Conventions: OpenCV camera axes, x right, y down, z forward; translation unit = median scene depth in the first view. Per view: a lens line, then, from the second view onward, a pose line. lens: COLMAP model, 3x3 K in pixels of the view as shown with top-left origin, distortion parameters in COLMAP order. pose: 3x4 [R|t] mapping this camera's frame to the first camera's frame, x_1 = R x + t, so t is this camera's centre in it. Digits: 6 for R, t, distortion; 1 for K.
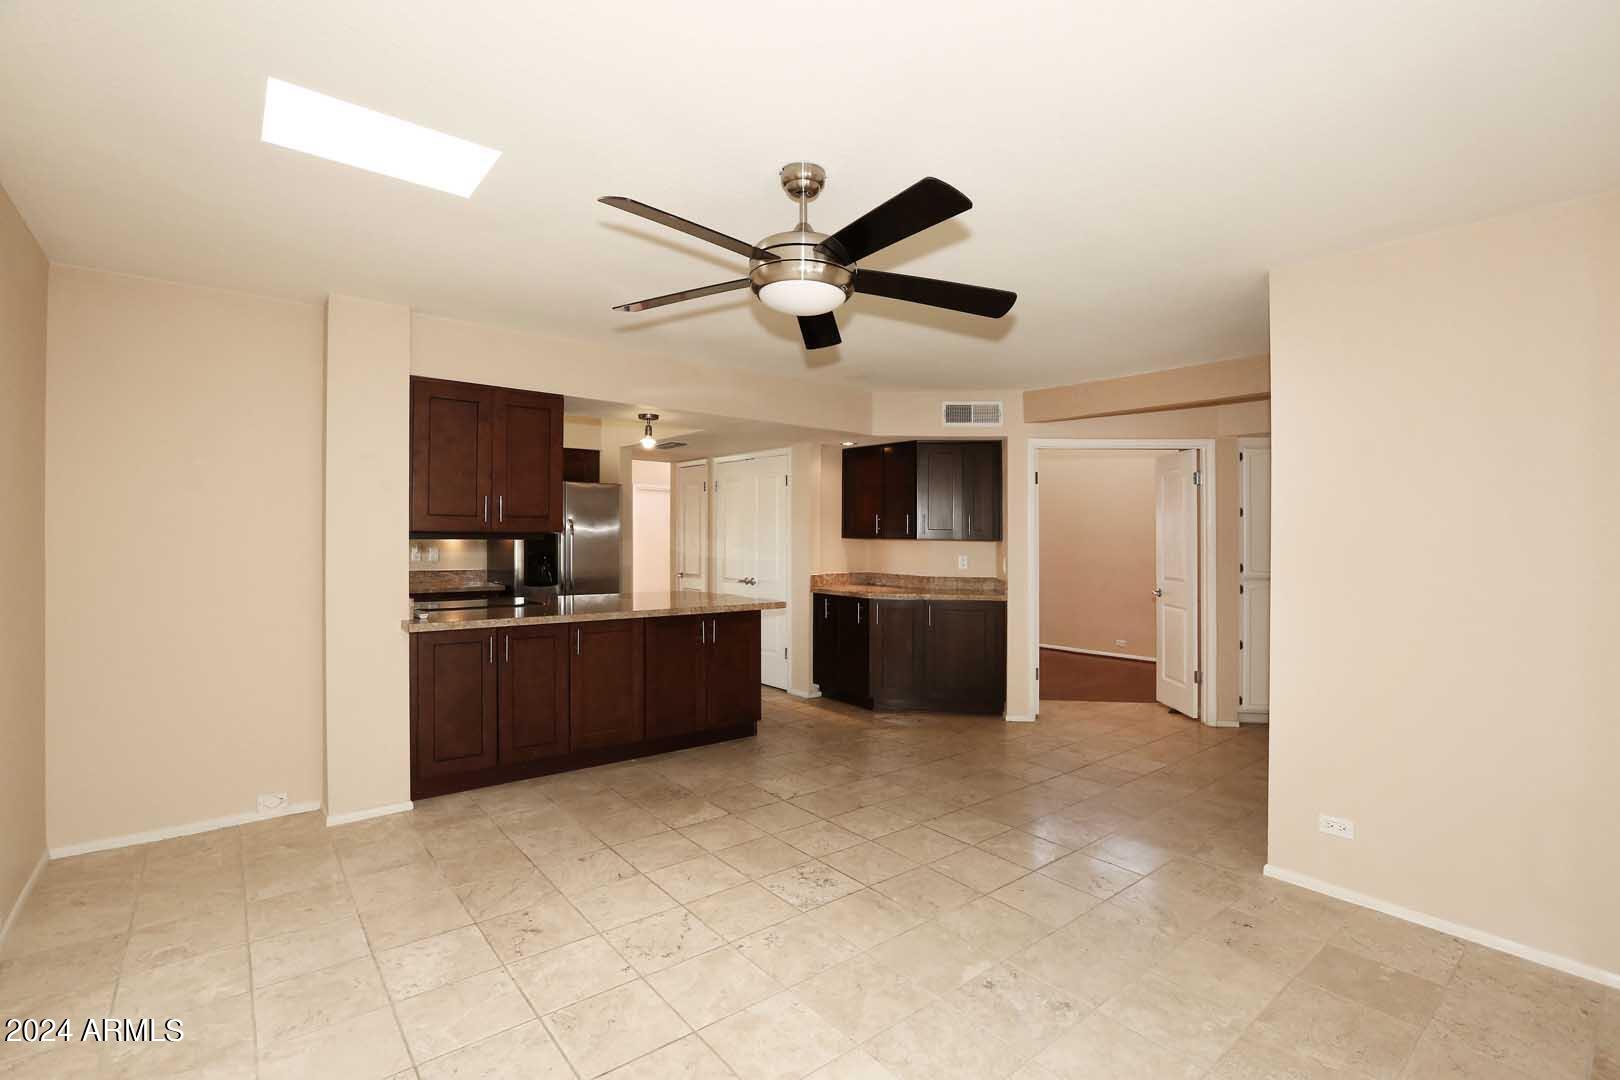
lens RADIAL K [[744.1, 0, 827.2], [0, 744.1, 529.8], [0, 0, 1]] dist [-0.030321, 0.000159]
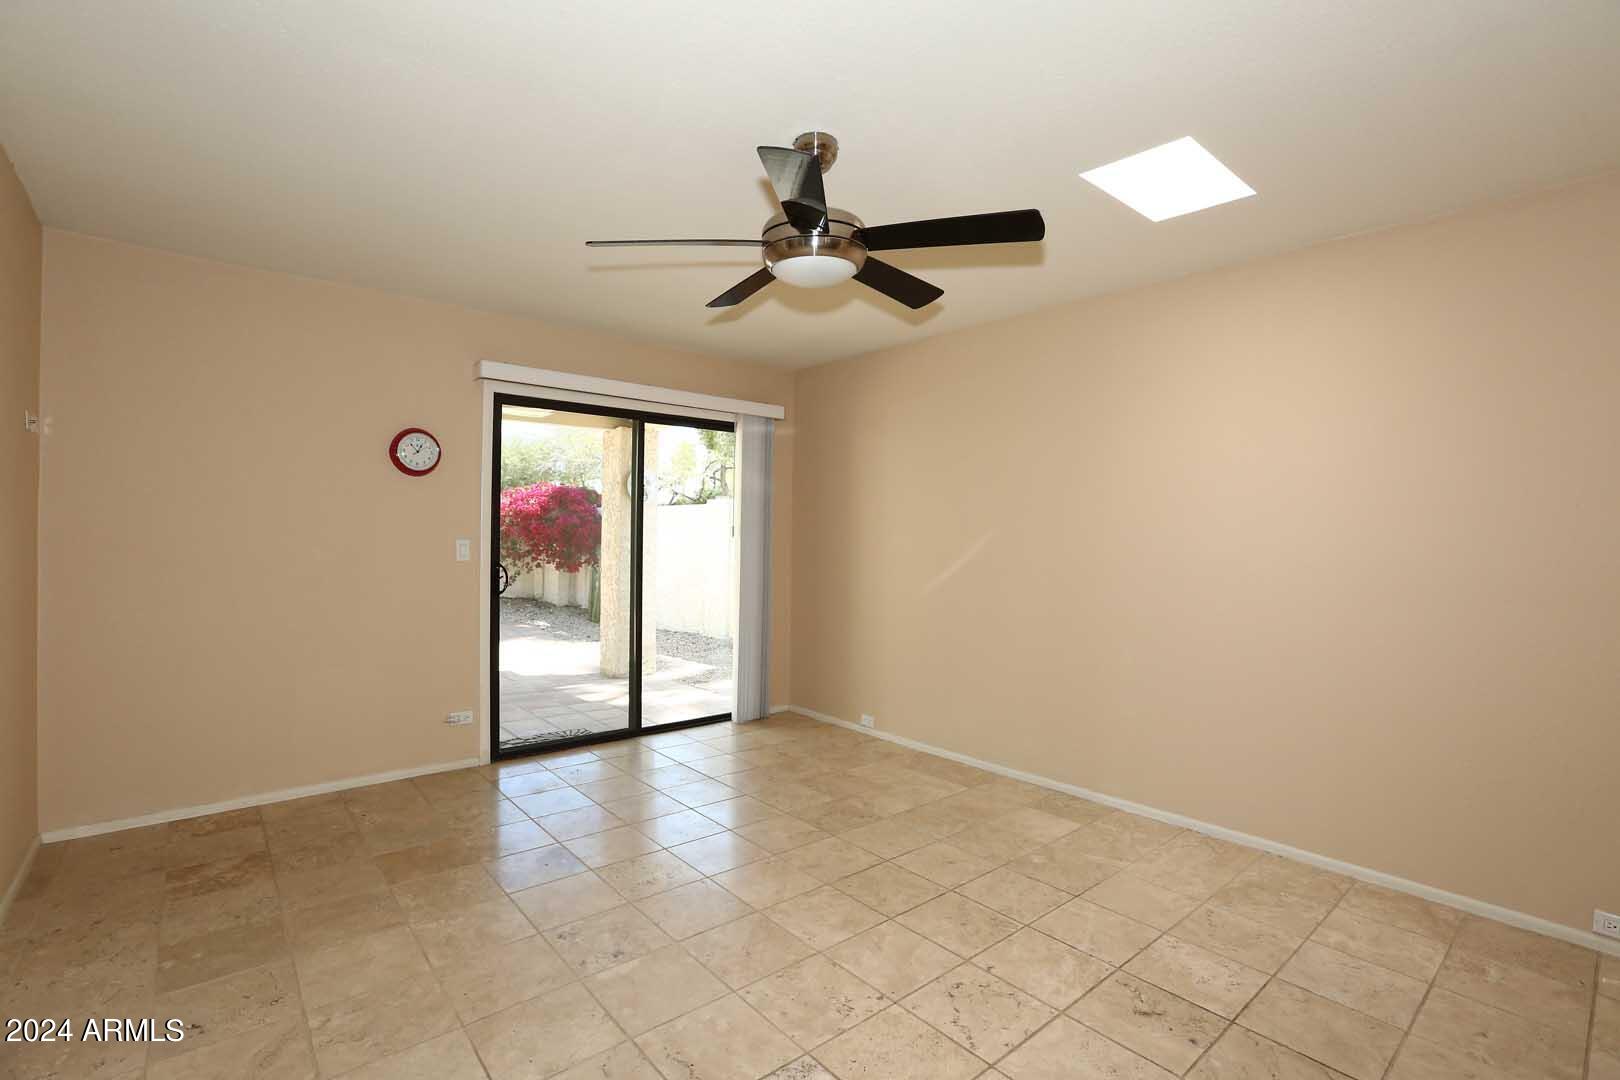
lens RADIAL K [[733.5, 0, 801.8], [0, 733.5, 540.0], [0, 0, 1]] dist [-0.060969, 0.023210]
pose [[-0.999595, -0.026062, 0.011423, -0.025124], [-0.026060, 0.999660, 0.000314, 0.047374], [-0.011427, 0.000016, -0.999935, 1.881798]]
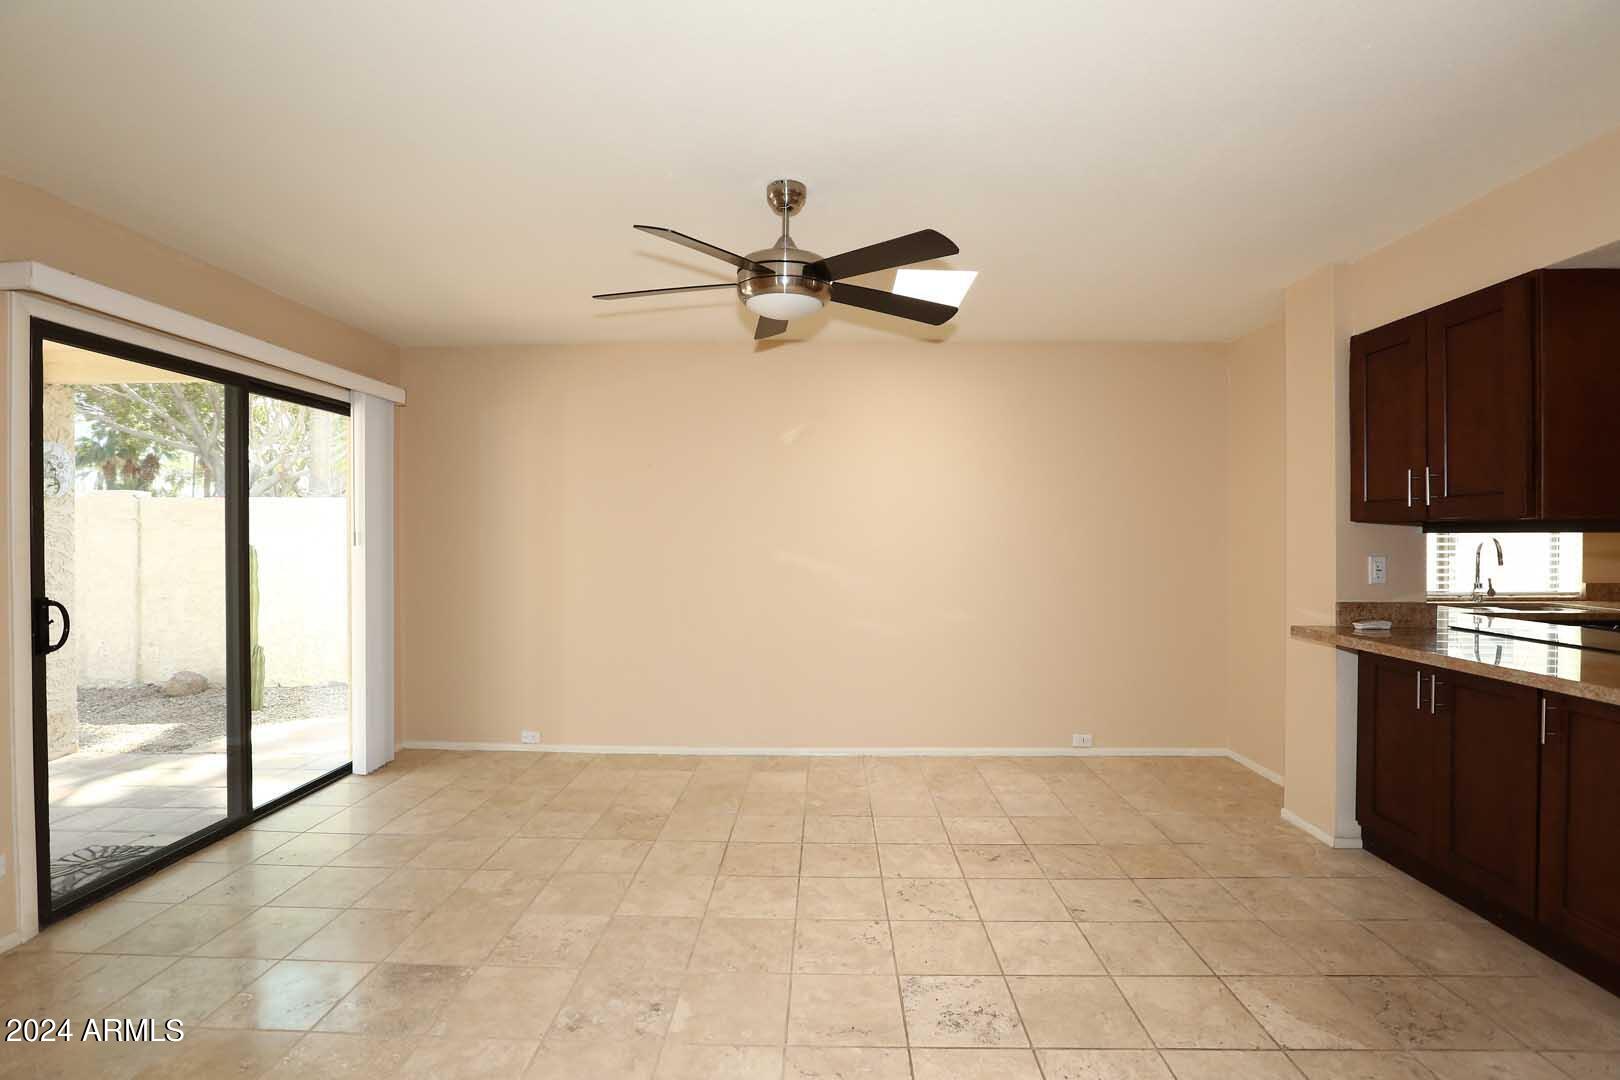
lens RADIAL K [[733.5, 0, 801.8], [0, 733.5, 540.0], [0, 0, 1]] dist [-0.060969, 0.023210]
pose [[-0.673152, -0.008375, -0.739457, 0.731027], [-0.005084, 0.999965, -0.006698, 0.036805], [0.739487, -0.000749, -0.673170, 1.659631]]
